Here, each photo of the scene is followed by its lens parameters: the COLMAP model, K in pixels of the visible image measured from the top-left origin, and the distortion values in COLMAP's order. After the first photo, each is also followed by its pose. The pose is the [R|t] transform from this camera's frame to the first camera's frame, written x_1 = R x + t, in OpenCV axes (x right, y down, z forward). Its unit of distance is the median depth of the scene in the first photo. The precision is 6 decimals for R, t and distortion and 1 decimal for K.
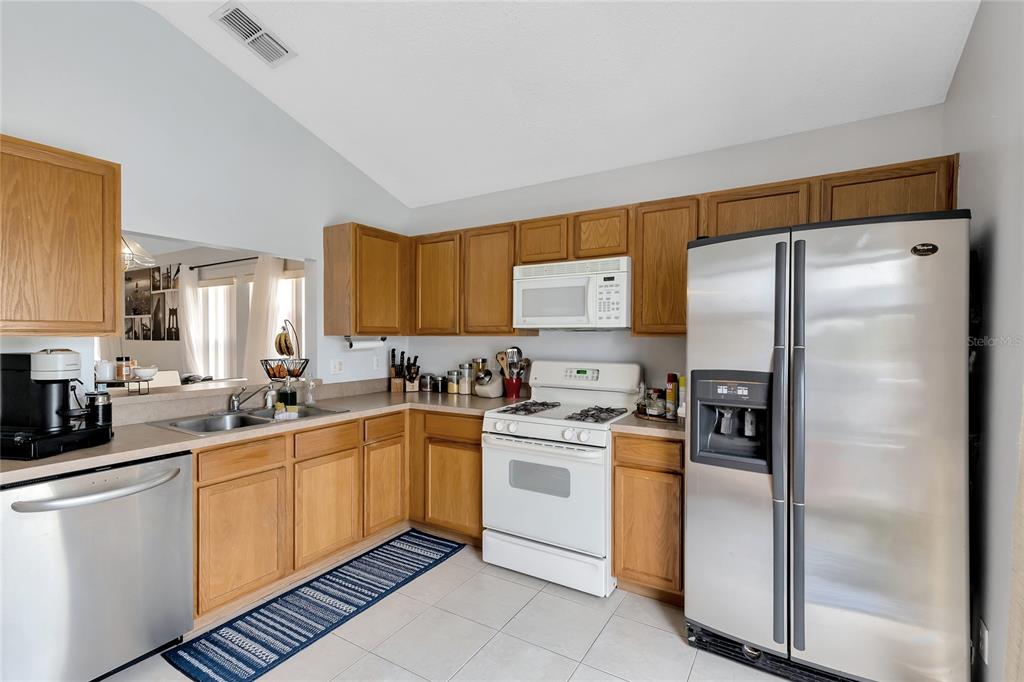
lens RADIAL K [[473.1, 0, 512.3], [0, 473.1, 335.6], [0, 0, 1]] dist [0.000984, 0.000051]
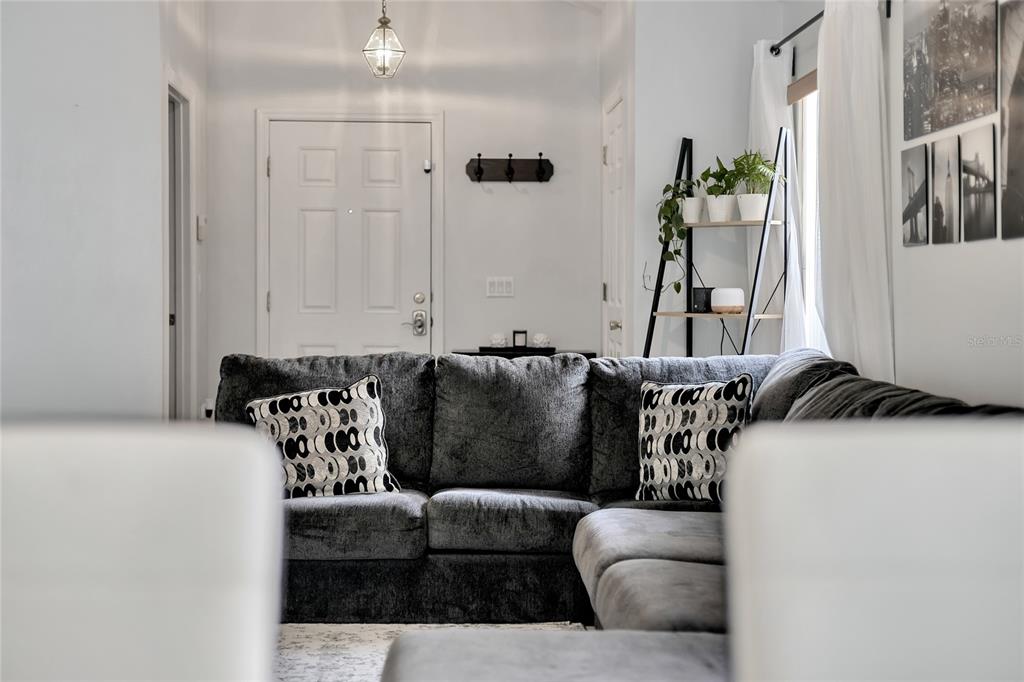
lens RADIAL K [[1423.5, 0, 516.6], [0, 1423.5, 308.6], [0, 0, 1]] dist [0.028249, 0.000000]
pose [[0.555543, 0.015172, -0.831350, -0.384290], [-0.009521, 0.999884, 0.011886, 0.034294], [0.831434, 0.001312, 0.555623, 0.509615]]
